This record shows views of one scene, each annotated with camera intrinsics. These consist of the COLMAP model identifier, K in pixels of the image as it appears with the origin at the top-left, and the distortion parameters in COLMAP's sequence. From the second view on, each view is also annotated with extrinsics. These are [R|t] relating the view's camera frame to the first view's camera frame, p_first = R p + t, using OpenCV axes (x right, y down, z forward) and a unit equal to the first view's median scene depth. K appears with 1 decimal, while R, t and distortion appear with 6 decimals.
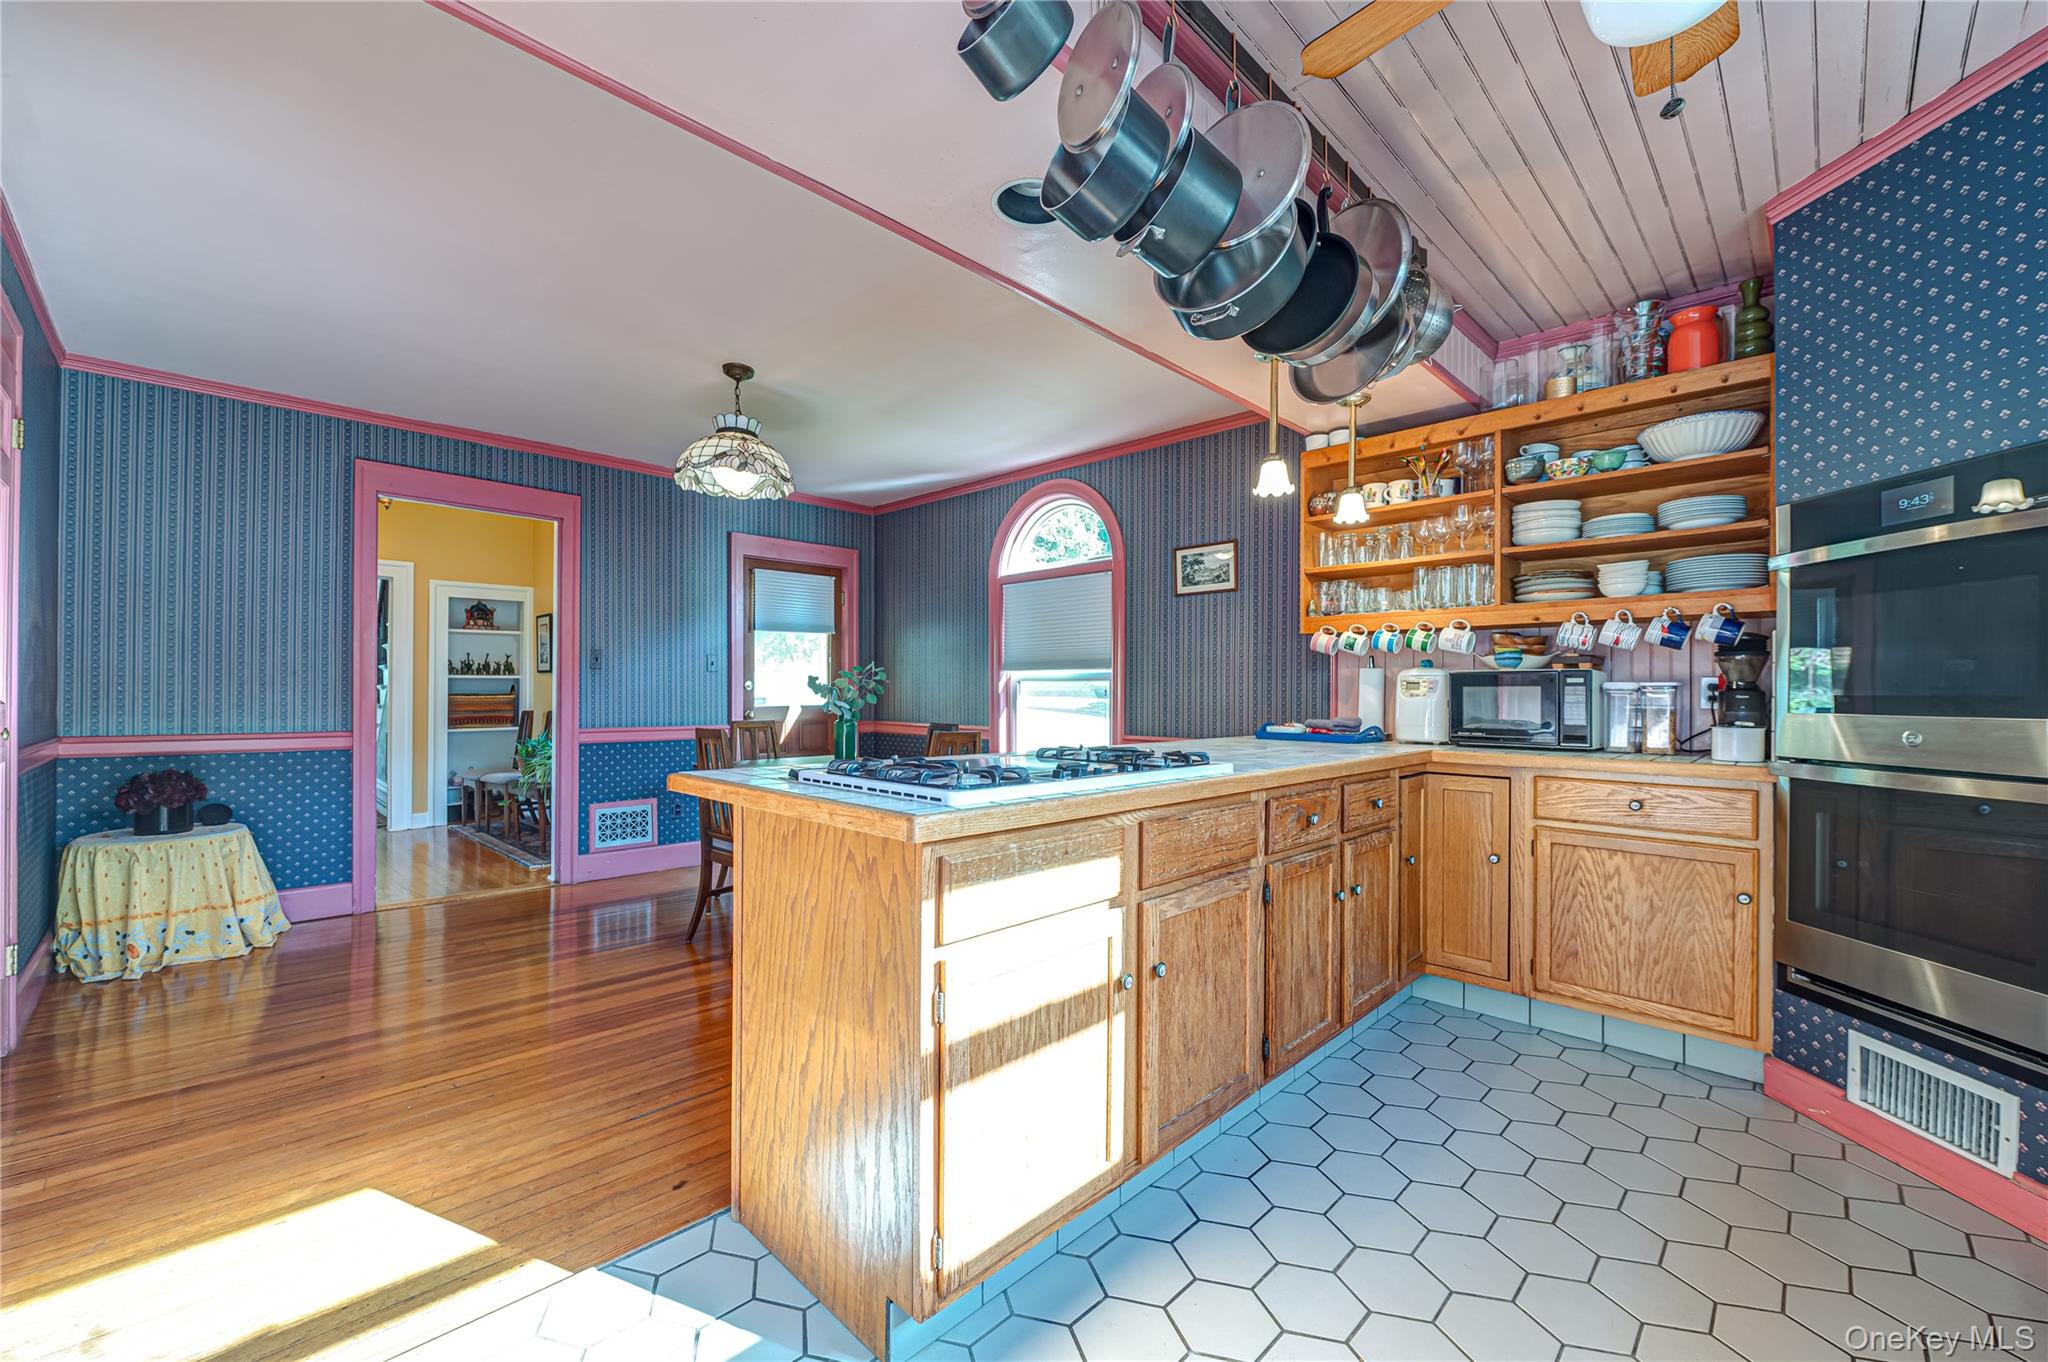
lens RADIAL K [[813.0, 0, 1017.9], [0, 813.0, 690.0], [0, 0, 1]] dist [-0.005772, -0.000477]
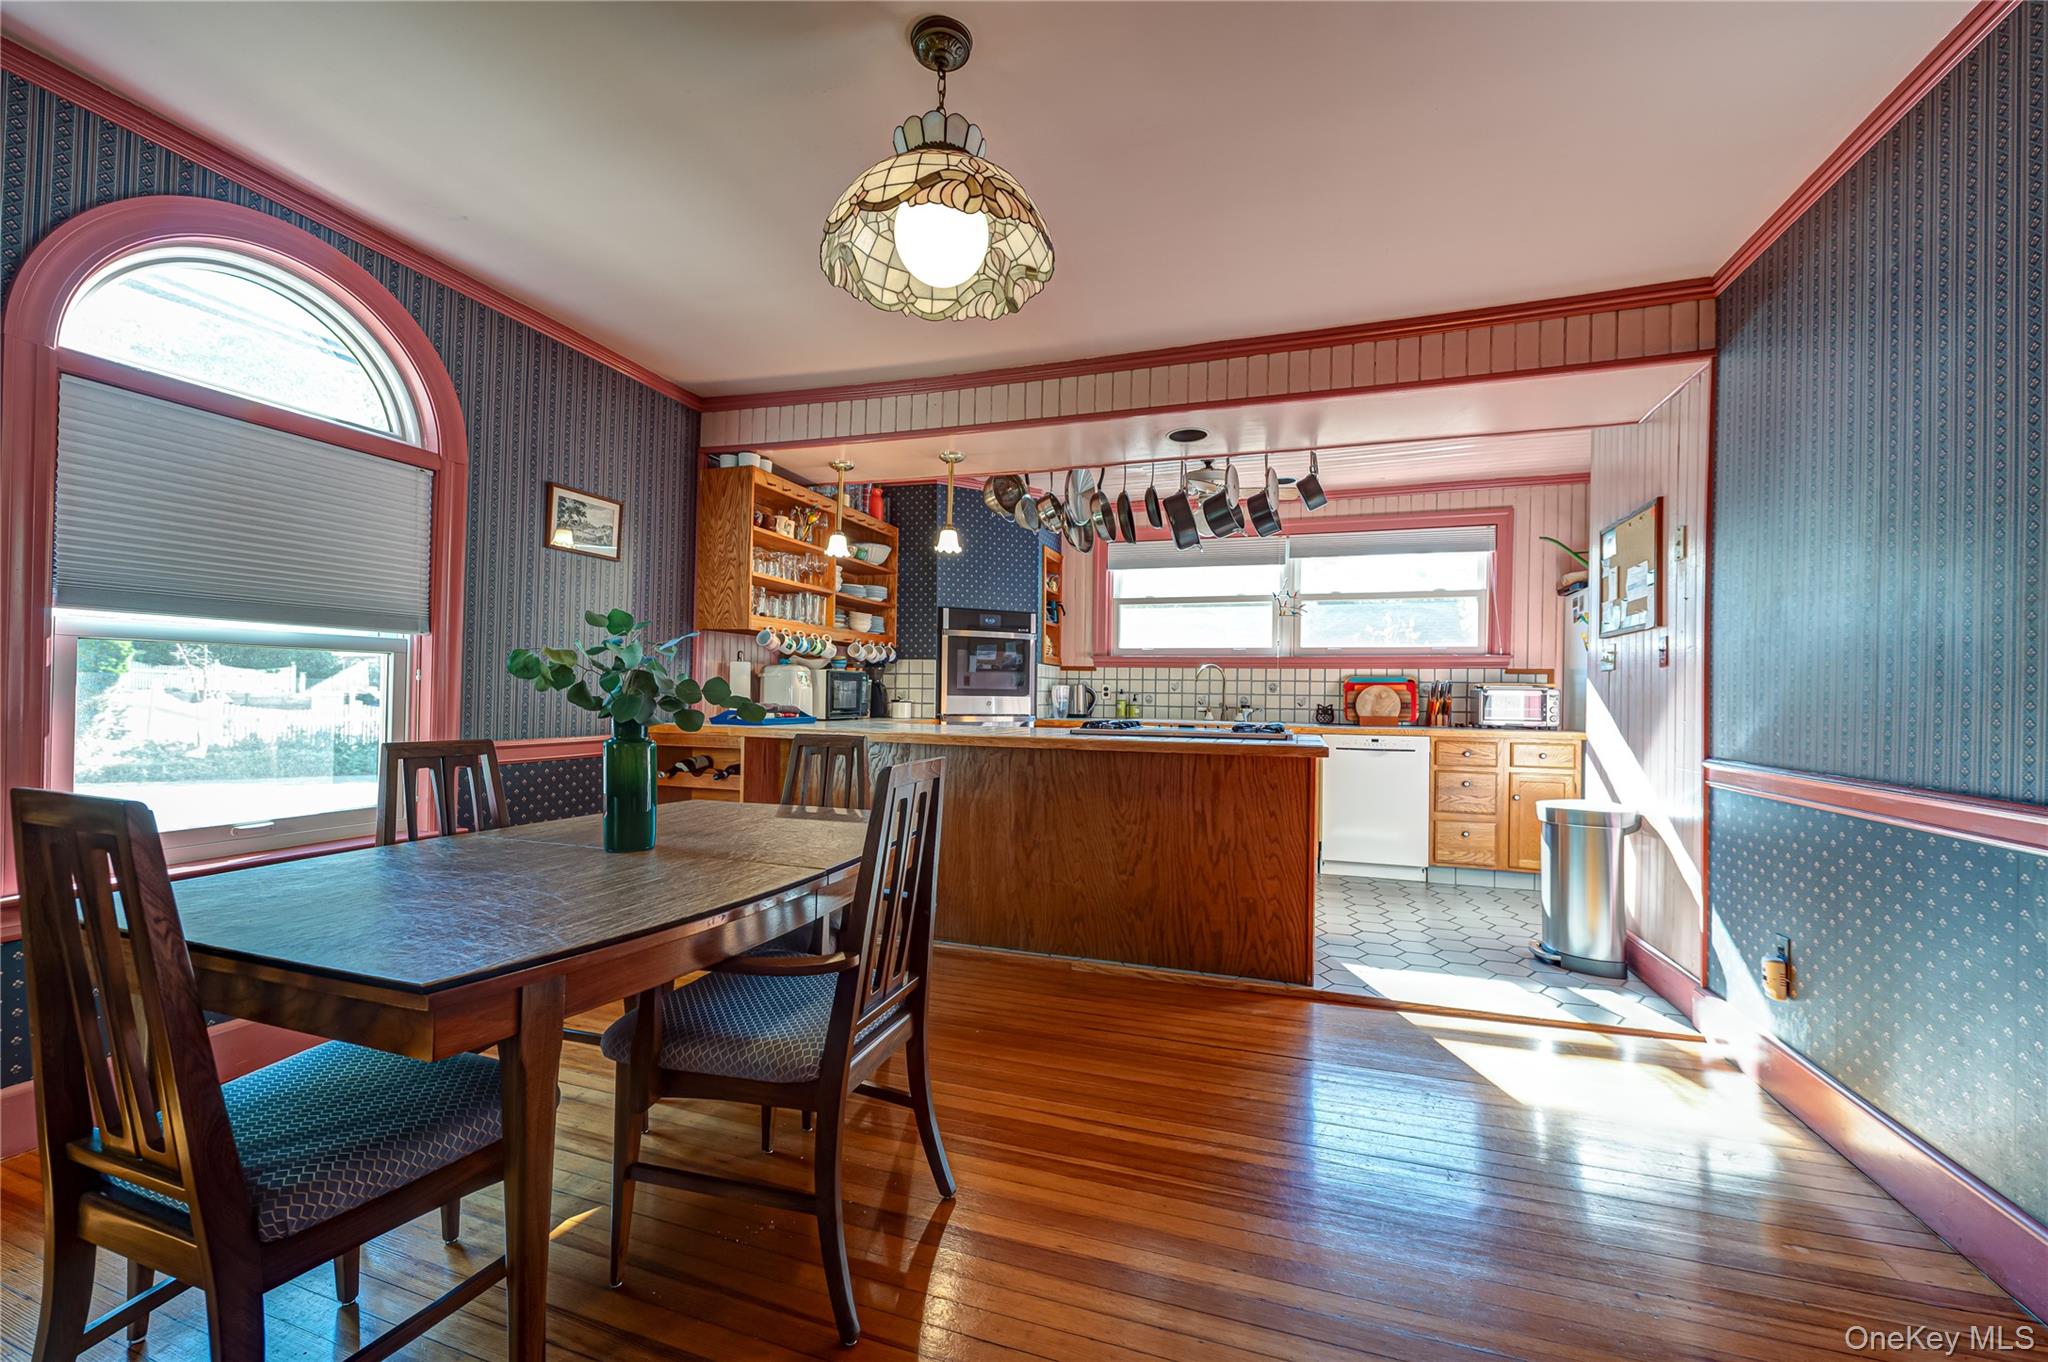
lens RADIAL K [[813.0, 0, 1022.9], [0, 813.0, 691.7], [0, 0, 1]] dist [-0.005772, -0.000477]
pose [[-0.442749, -0.009466, 0.896595, -1.140721], [-0.022621, 0.999744, -0.000615, 0.011411], [-0.896360, -0.020554, -0.442850, 1.628865]]
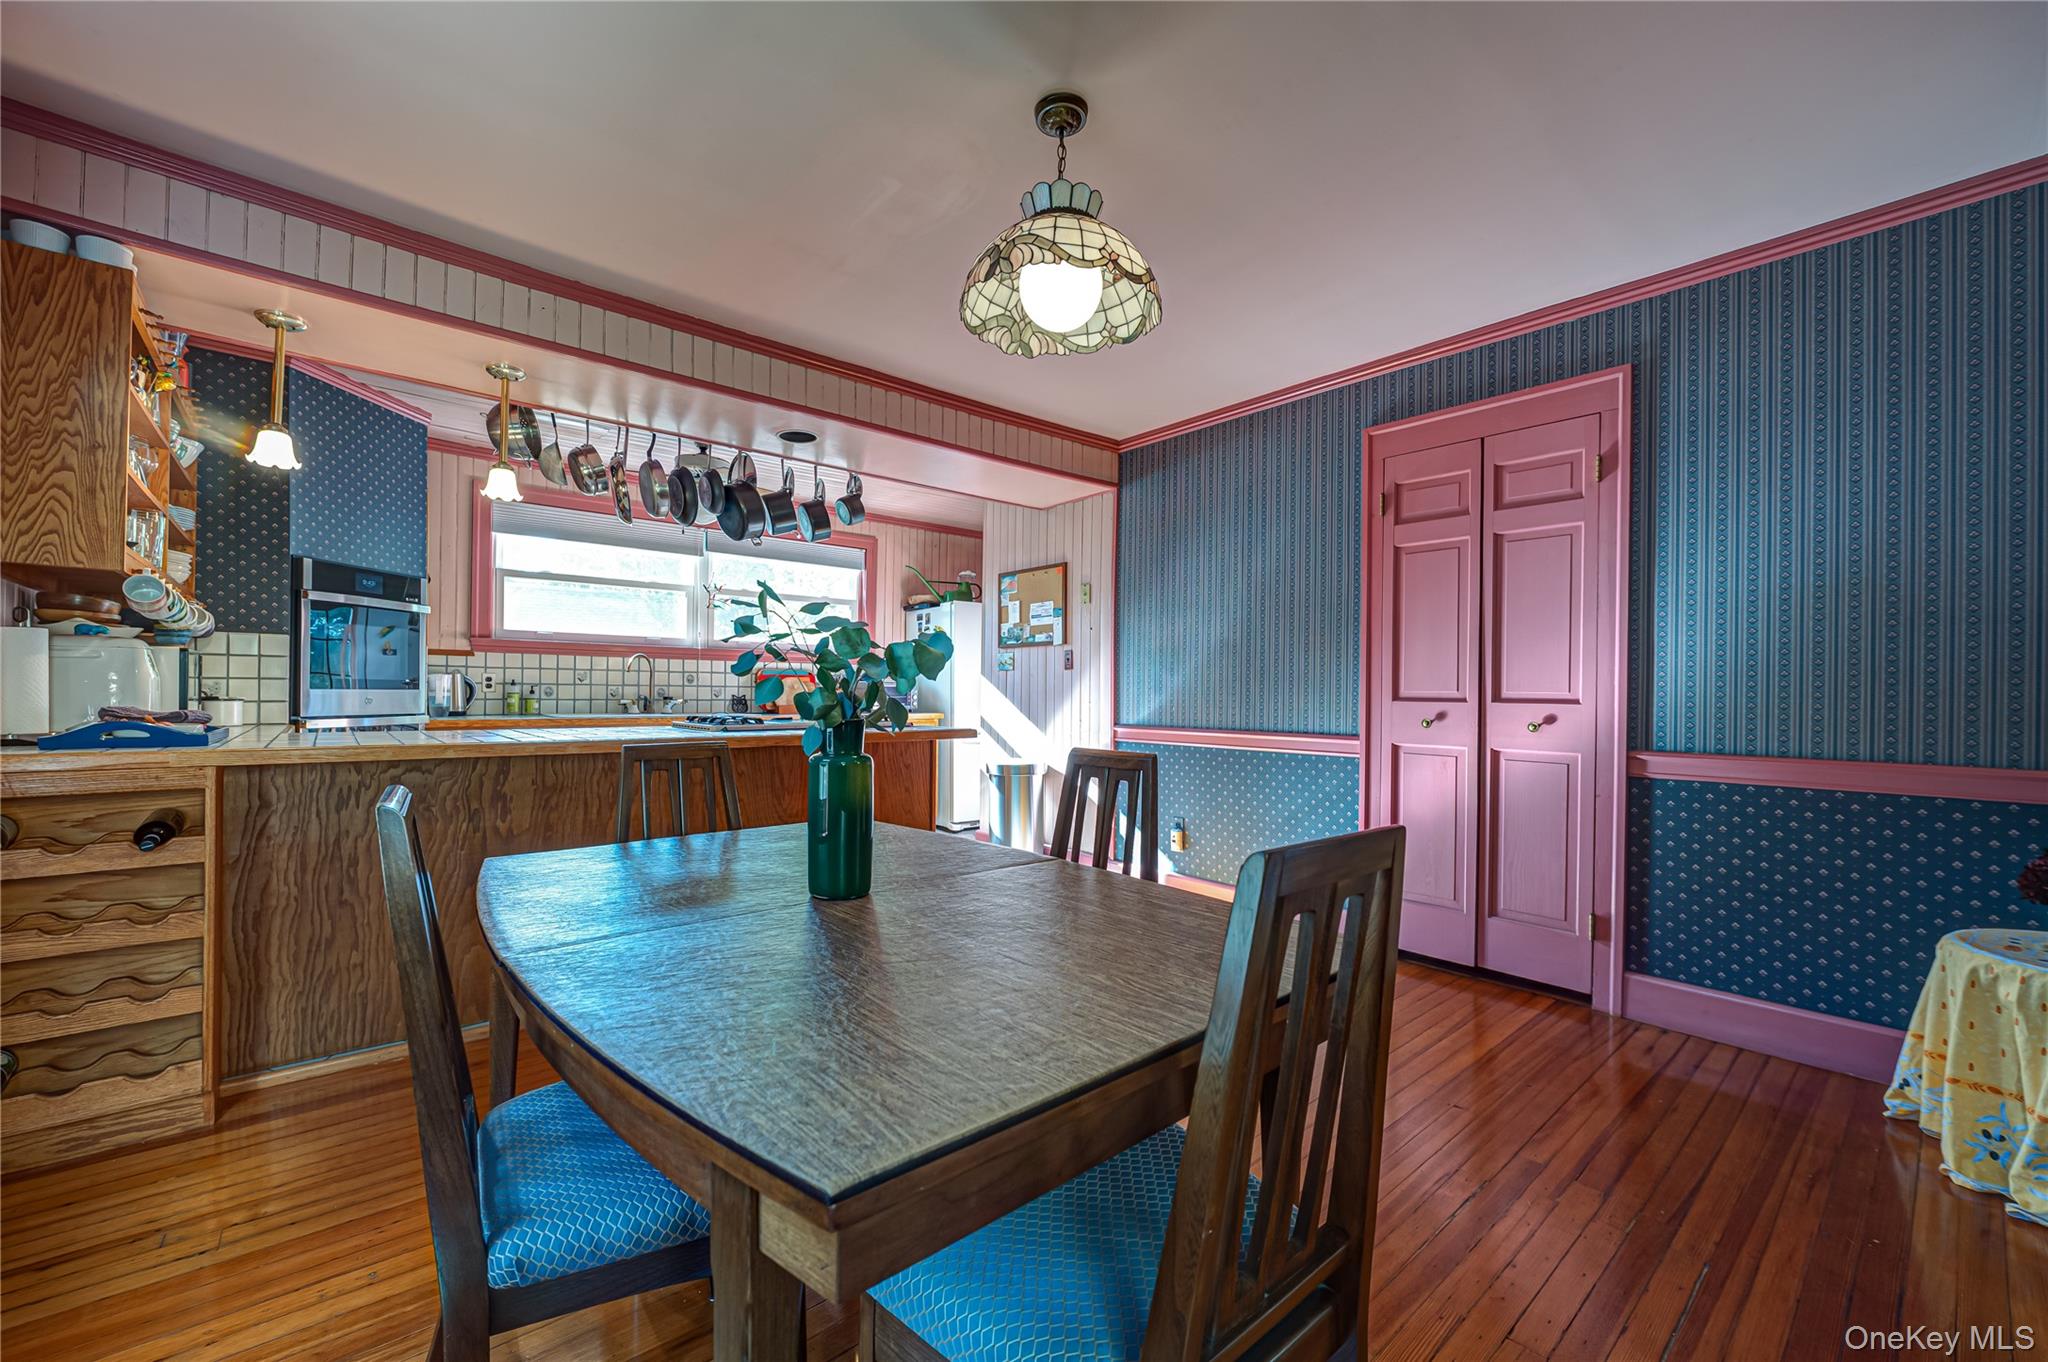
lens RADIAL K [[813.0, 0, 1023.1], [0, 813.0, 690.1], [0, 0, 1]] dist [-0.005772, -0.000477]
pose [[-0.997319, -0.014281, 0.071770, -0.500696], [-0.014874, 0.999859, -0.007731, 0.018134], [-0.071649, -0.008778, -0.997391, 2.180371]]
